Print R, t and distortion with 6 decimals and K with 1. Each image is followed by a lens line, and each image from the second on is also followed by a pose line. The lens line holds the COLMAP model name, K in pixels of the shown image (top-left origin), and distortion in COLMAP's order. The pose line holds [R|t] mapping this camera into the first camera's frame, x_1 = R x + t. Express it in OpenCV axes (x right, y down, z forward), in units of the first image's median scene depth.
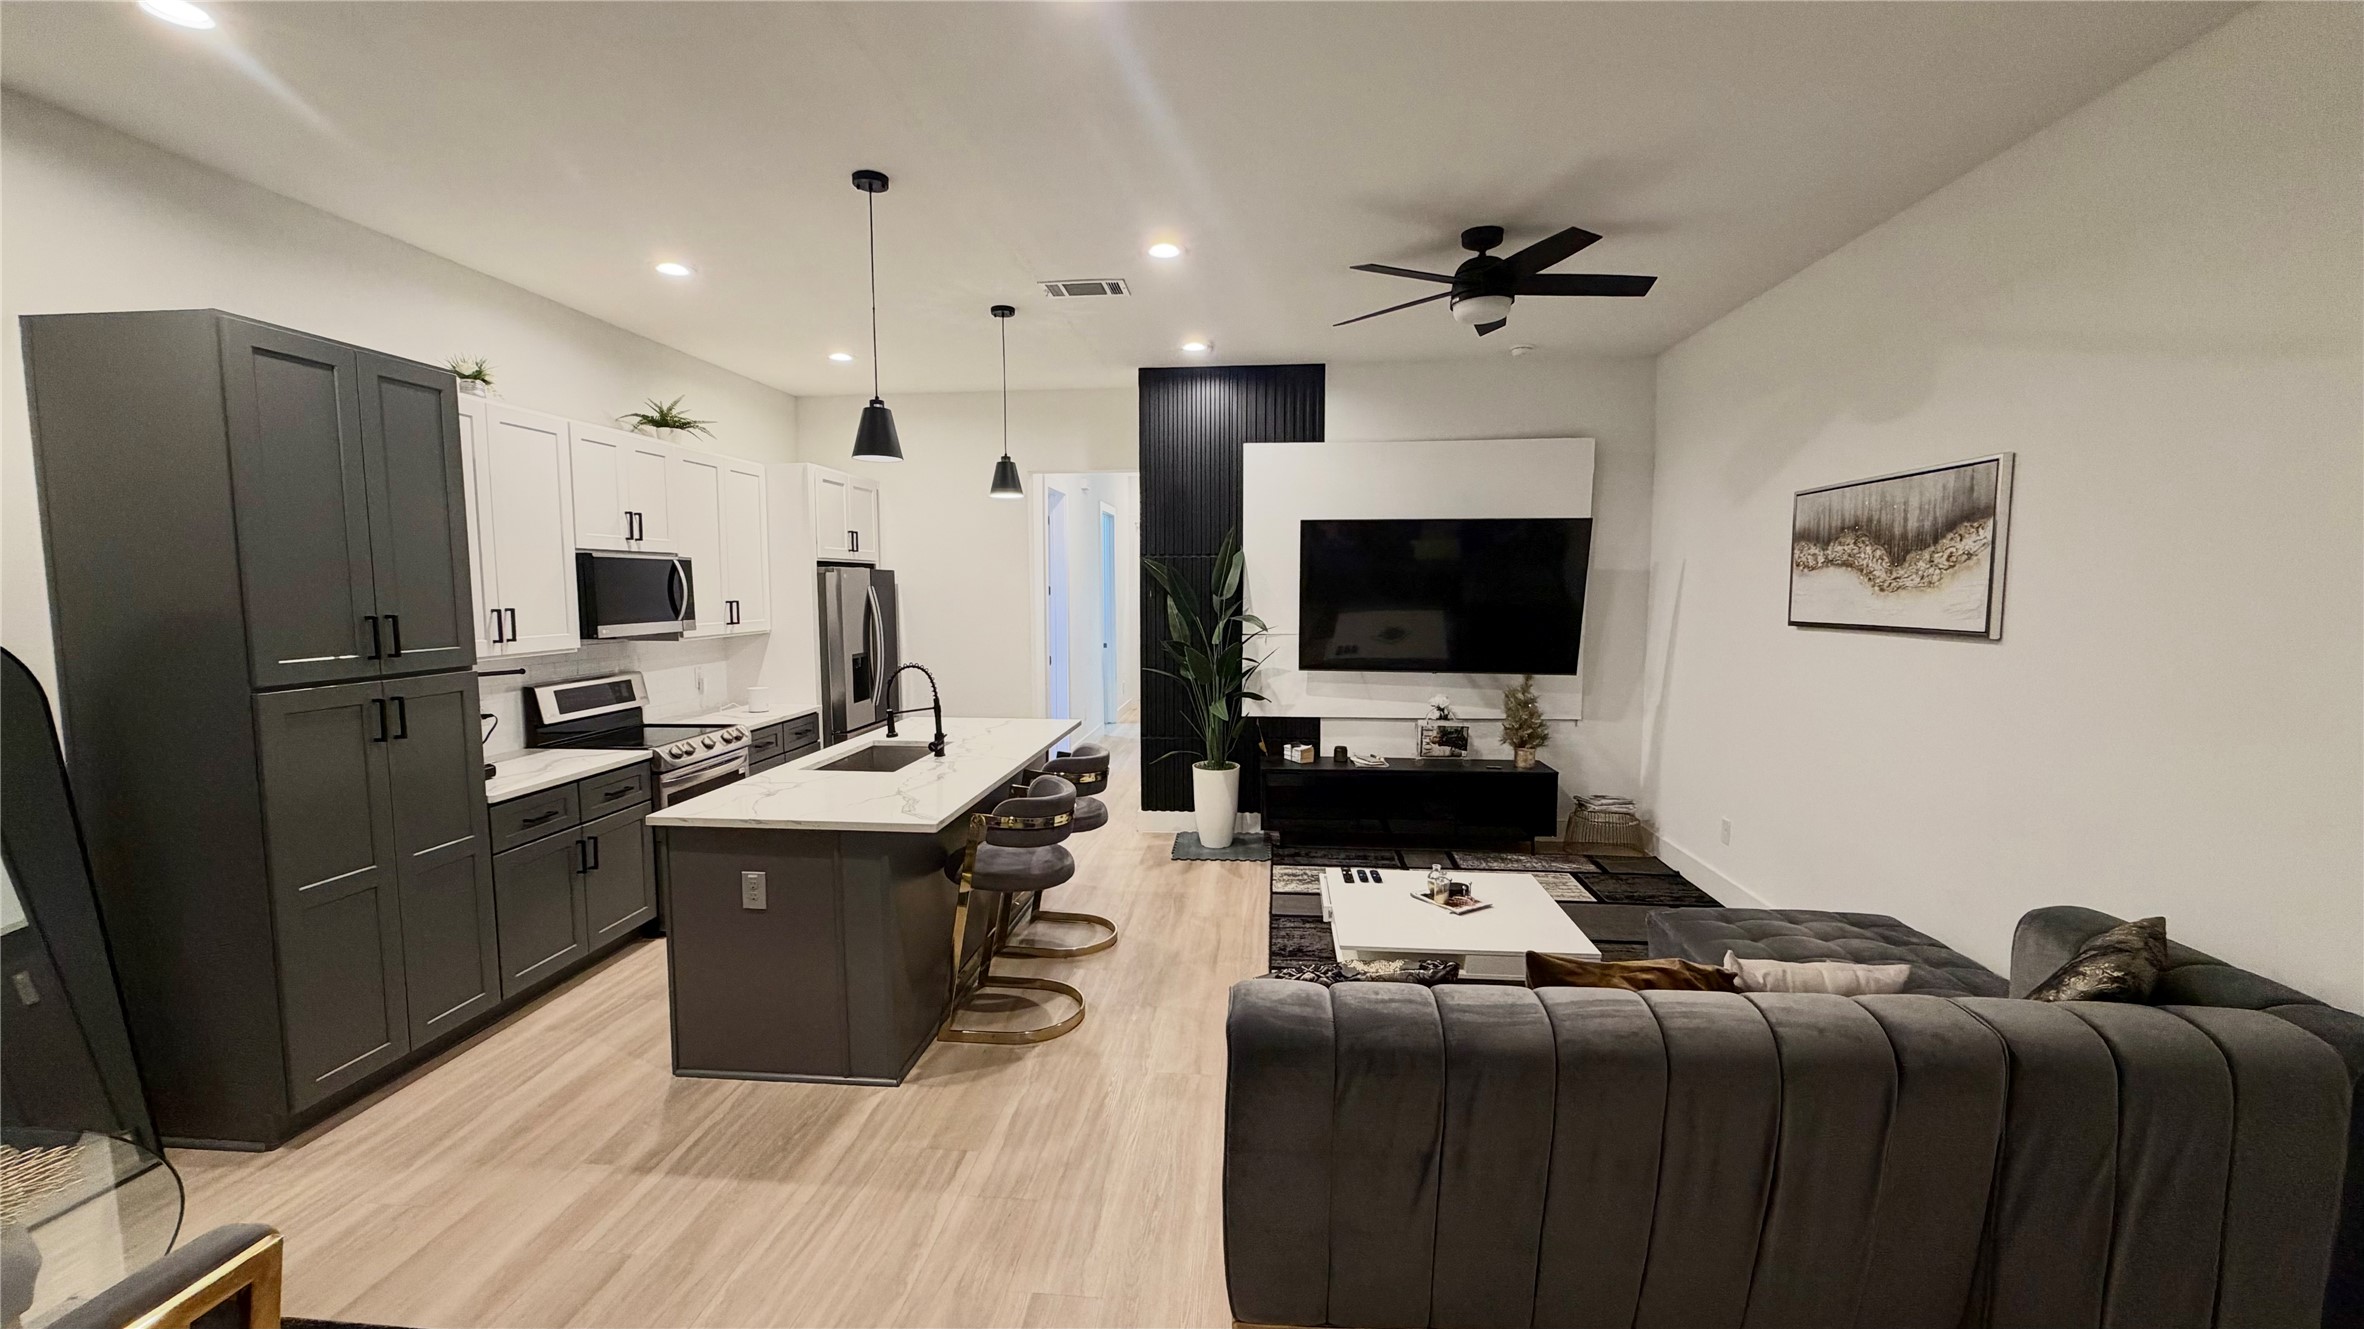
lens RADIAL K [[938.2, 0, 1175.7], [0, 938.2, 669.2], [0, 0, 1]] dist [0.000830, 0.000136]
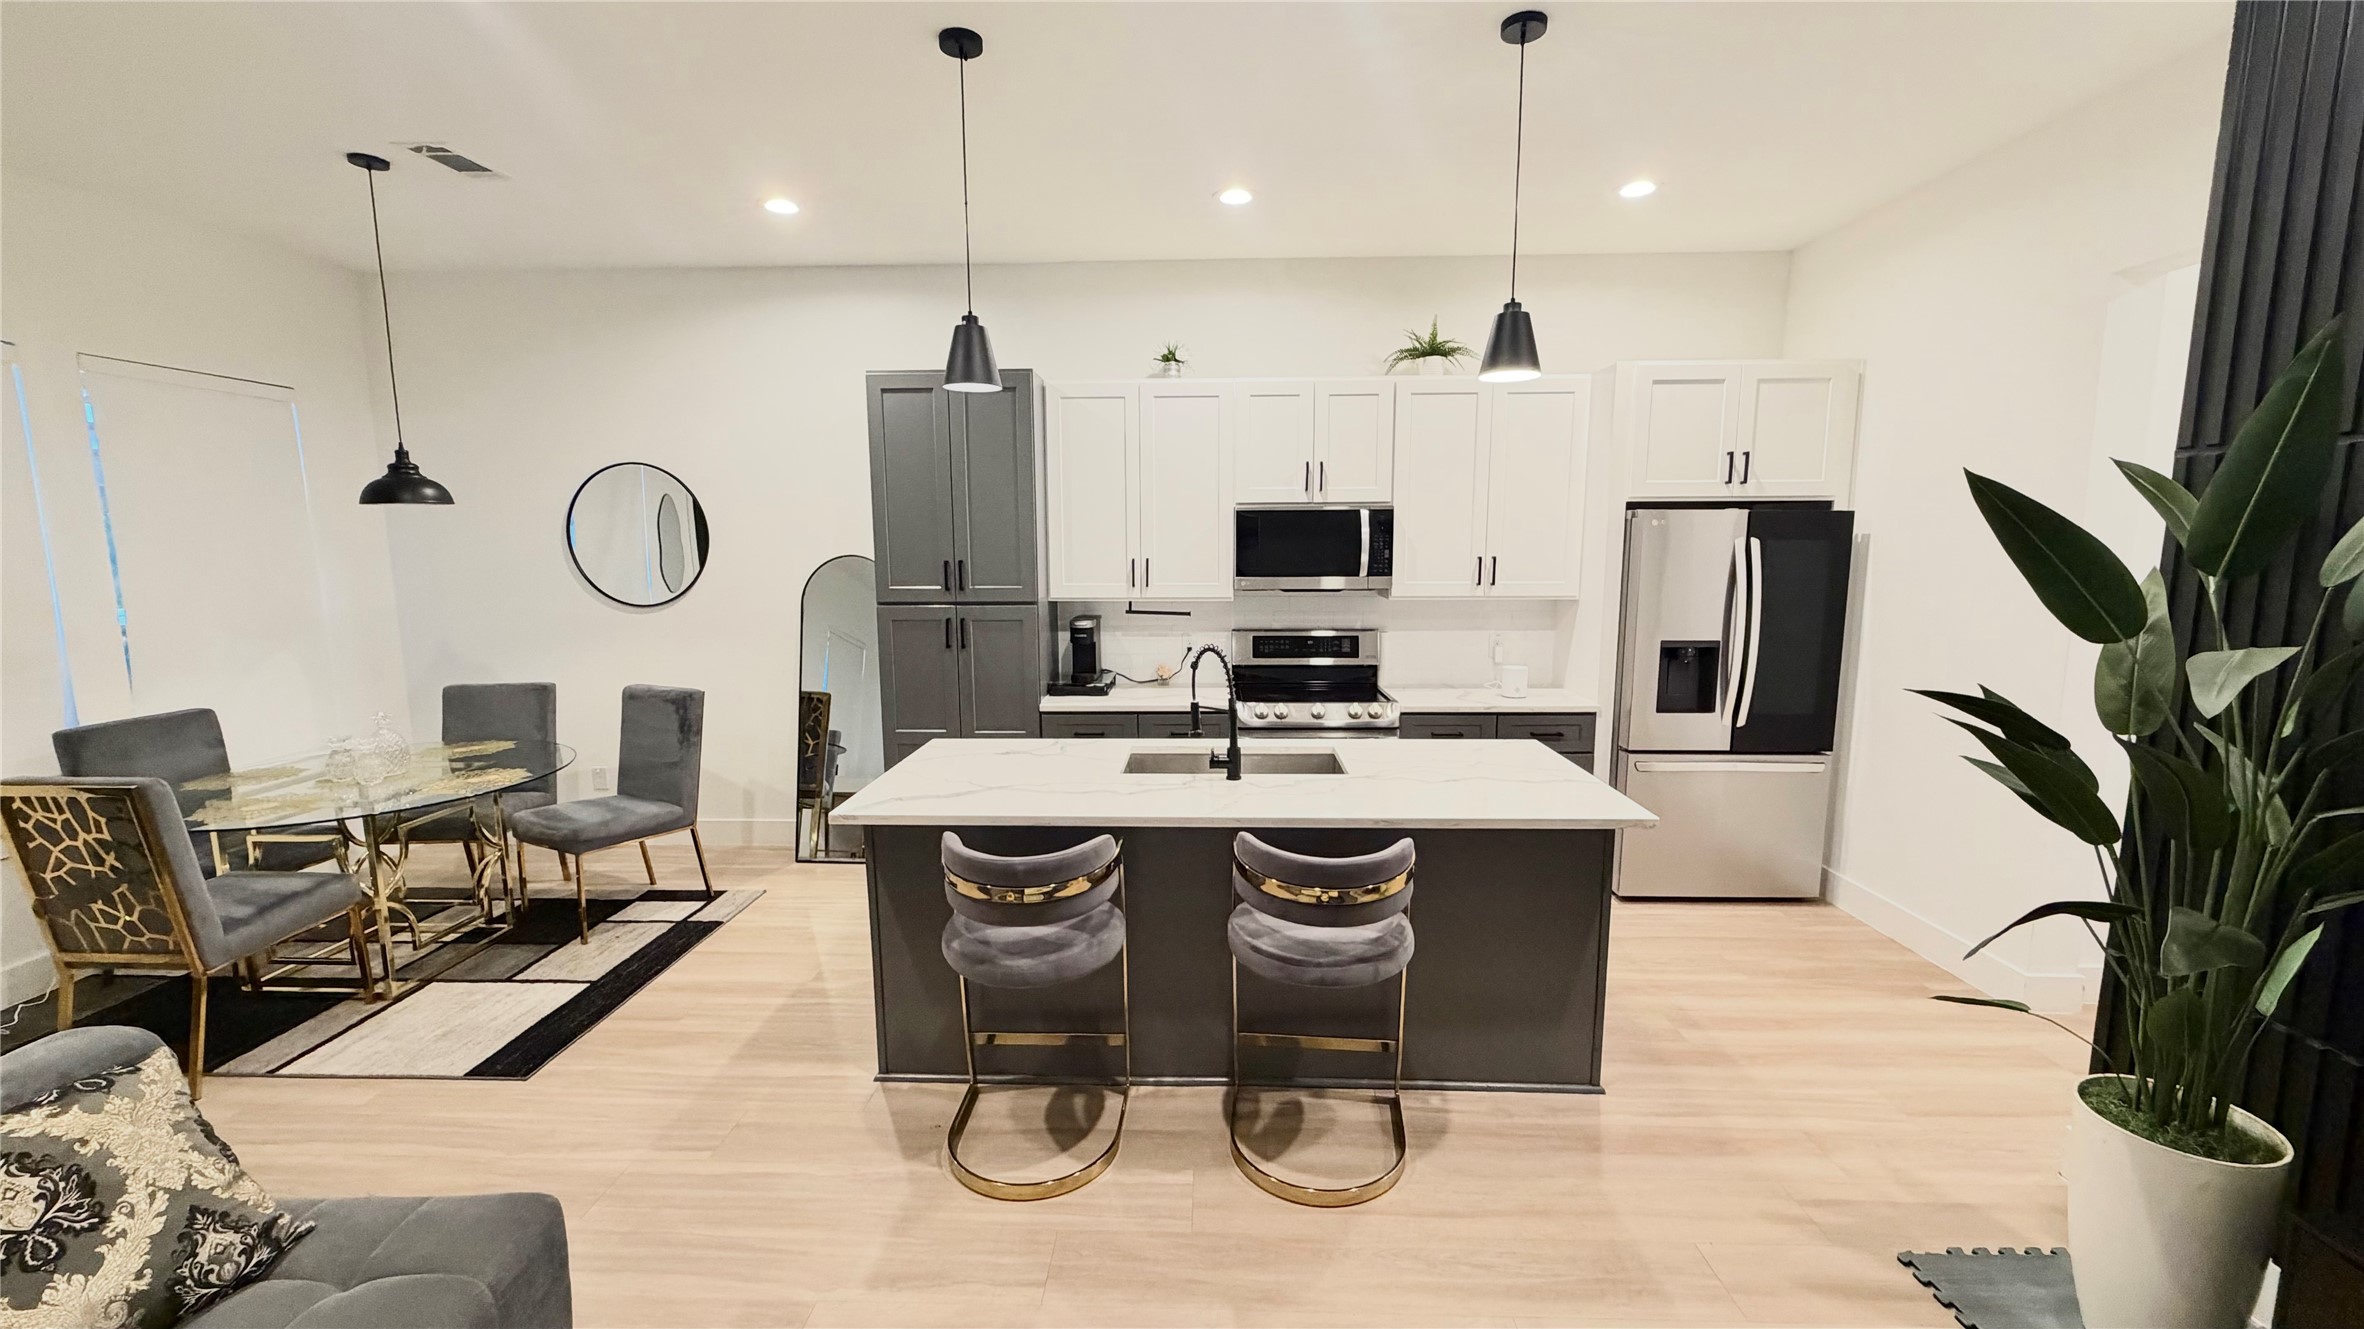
lens RADIAL K [[938.2, 0, 1175.7], [0, 938.2, 669.2], [0, 0, 1]] dist [0.000830, 0.000136]
pose [[0.066141, 0.138114, -0.988205, 0.394483], [-0.086148, 0.987466, 0.132245, -0.071995], [0.994084, 0.076385, 0.077211, 0.800287]]
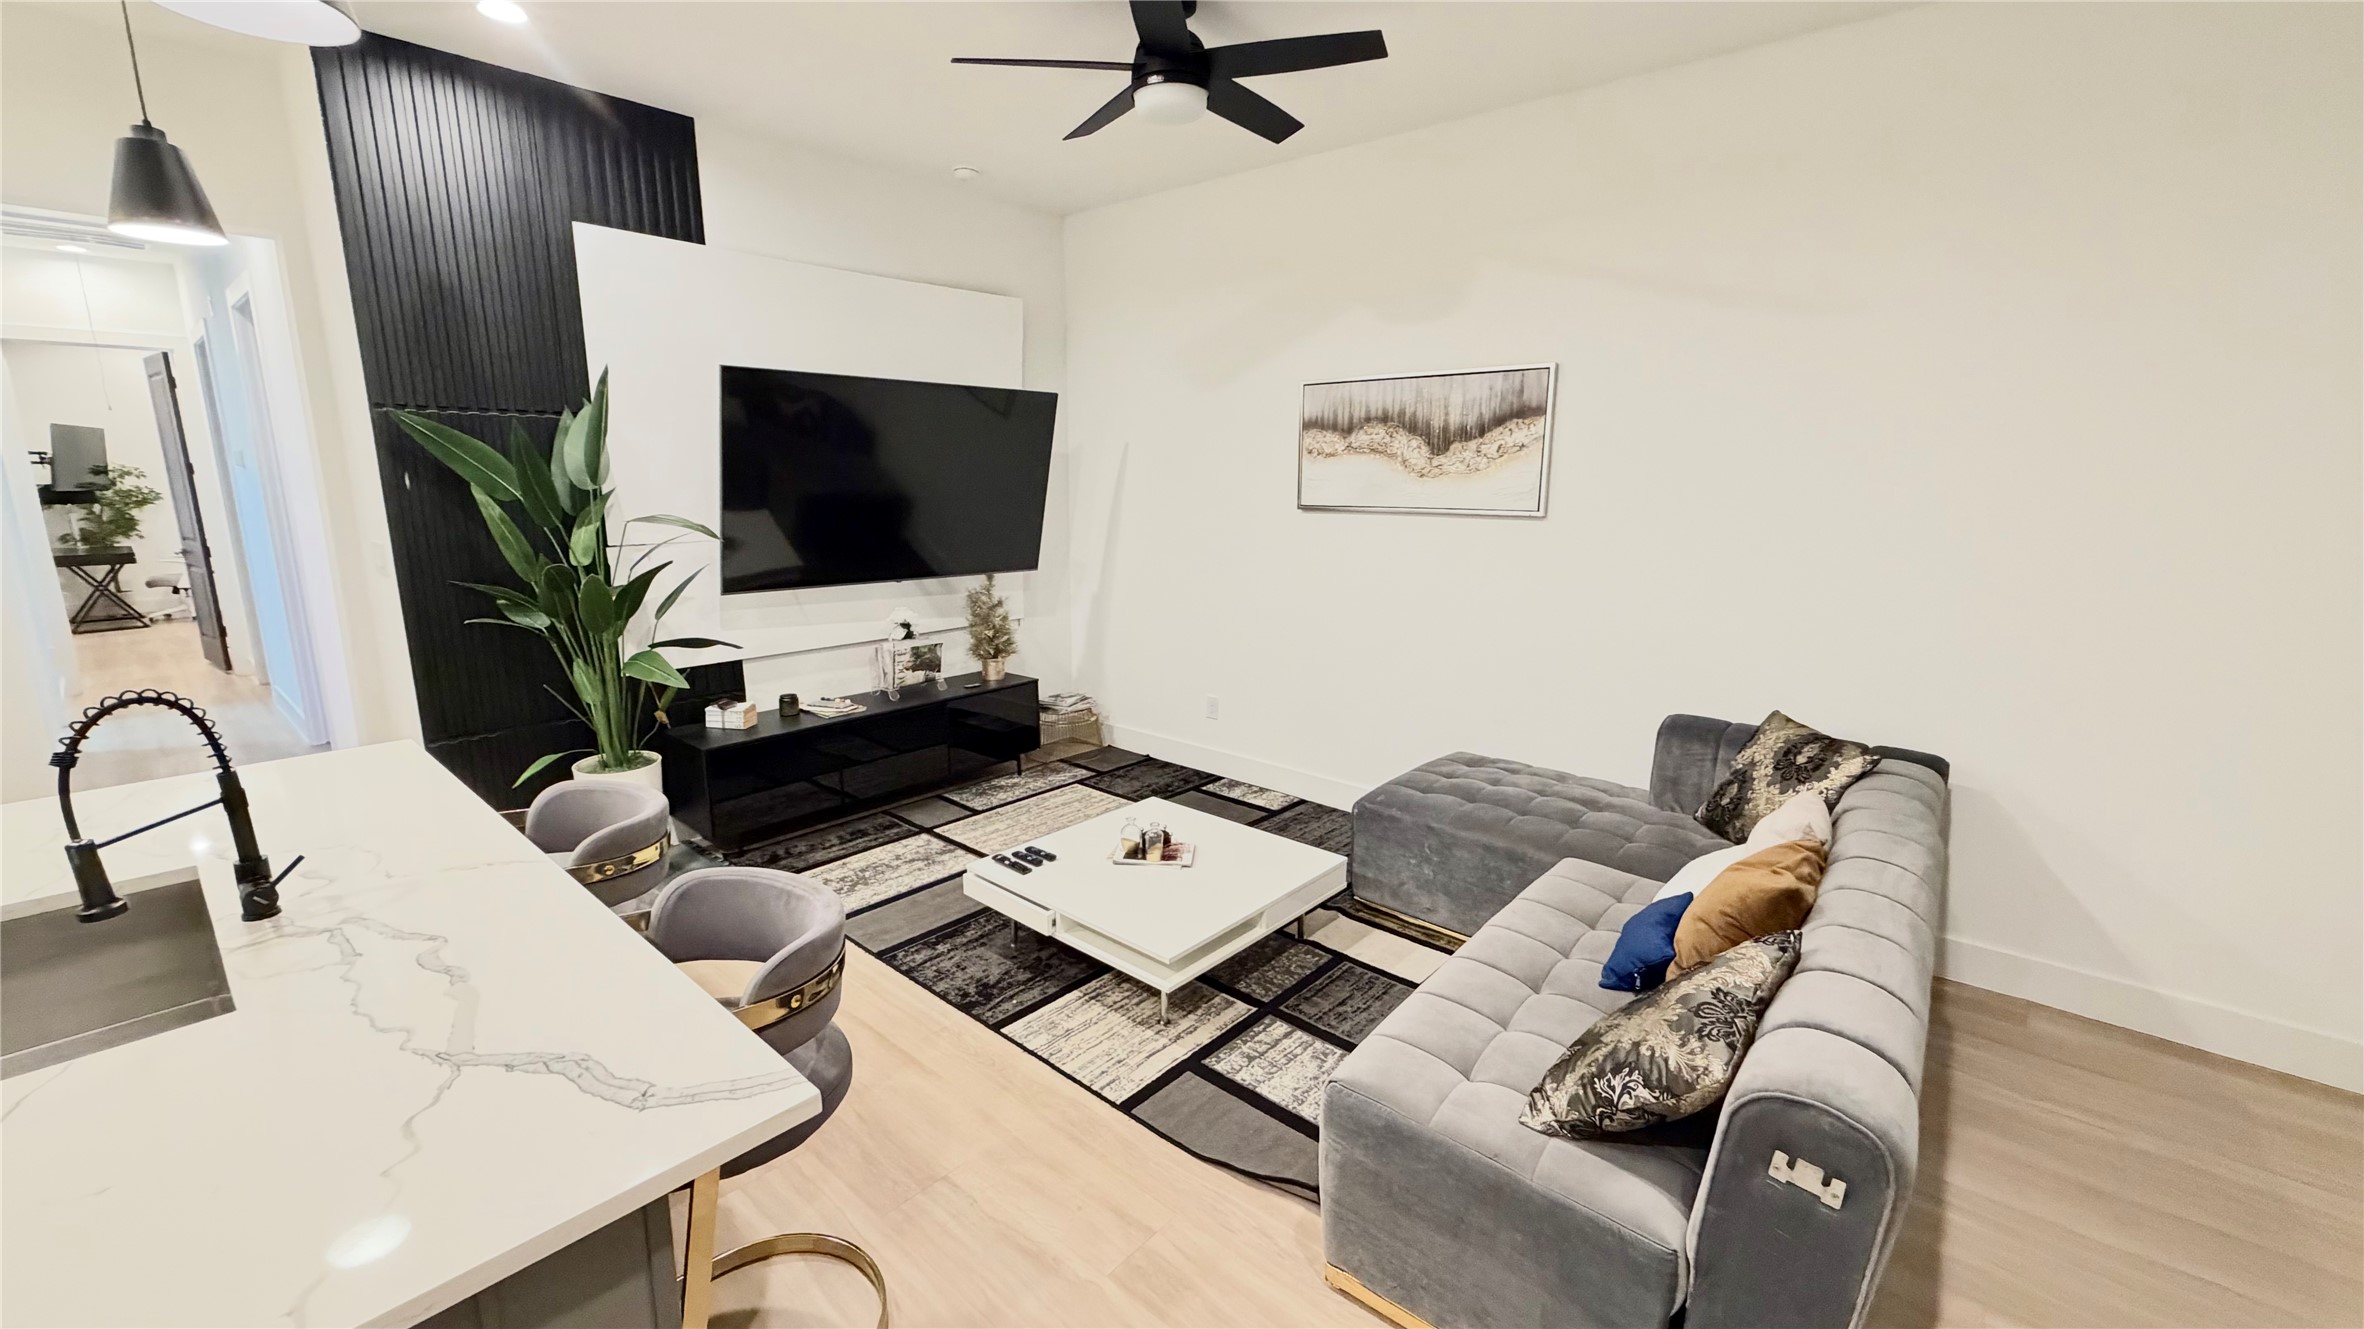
lens RADIAL K [[949.9, 0, 1186.8], [0, 949.9, 671.6], [0, 0, 1]] dist [-0.000405, -0.000054]
pose [[0.579912, -0.164521, 0.797894, -0.290527], [0.065696, 0.985651, 0.155488, -0.036941], [-0.812026, -0.037751, 0.582399, 0.421138]]
